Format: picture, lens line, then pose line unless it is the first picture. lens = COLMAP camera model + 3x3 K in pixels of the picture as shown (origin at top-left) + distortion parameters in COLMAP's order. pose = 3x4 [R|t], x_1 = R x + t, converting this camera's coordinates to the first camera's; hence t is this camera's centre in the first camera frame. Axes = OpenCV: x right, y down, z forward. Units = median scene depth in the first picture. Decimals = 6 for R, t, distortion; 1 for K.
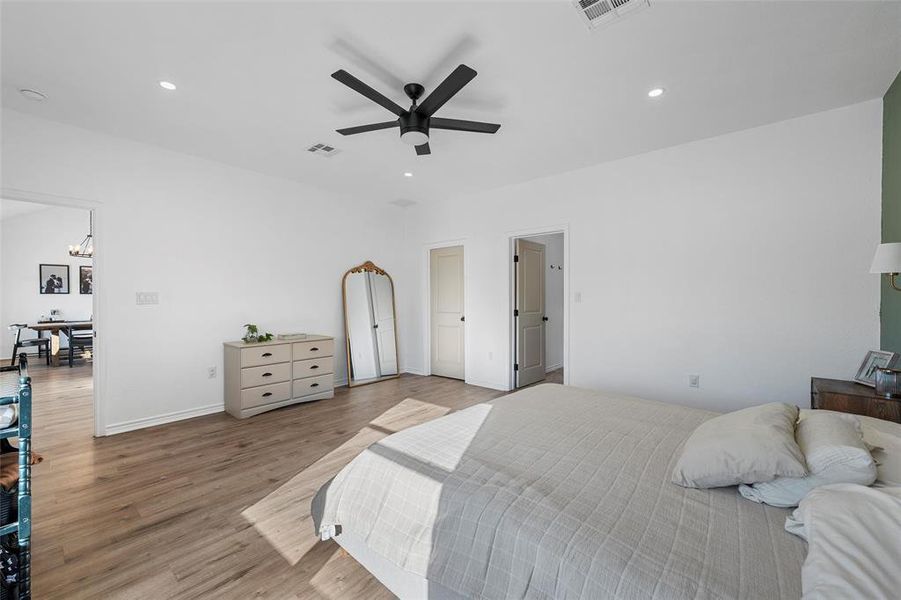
lens RADIAL K [[349.1, 0, 441.0], [0, 349.1, 299.8], [0, 0, 1]] dist [0.001007, 0.000034]
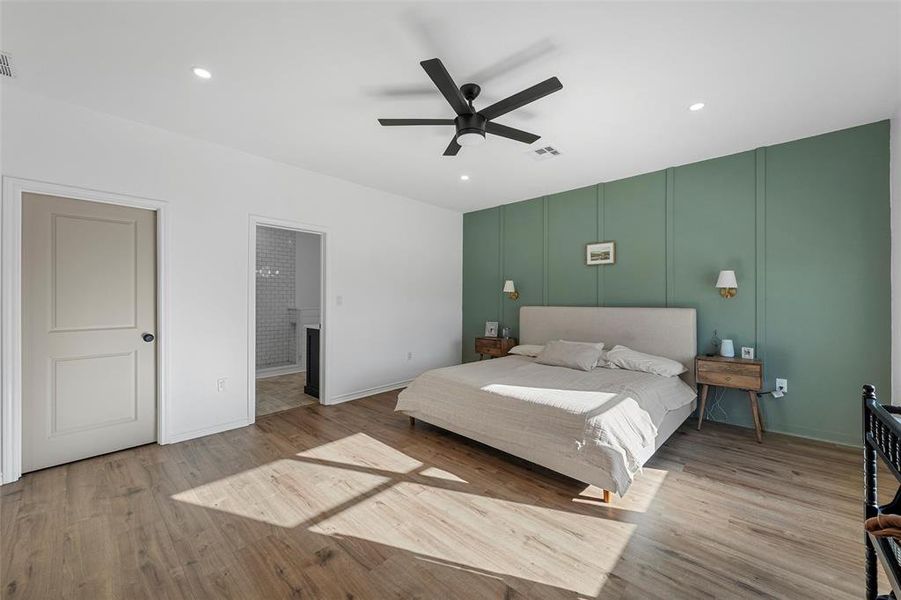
lens RADIAL K [[349.1, 0, 441.0], [0, 349.1, 299.8], [0, 0, 1]] dist [0.001007, 0.000034]
pose [[0.053668, -0.002028, 0.998557, -1.053699], [0.010711, 0.999942, 0.001456, -0.018308], [-0.998501, 0.010618, 0.053686, 1.016500]]
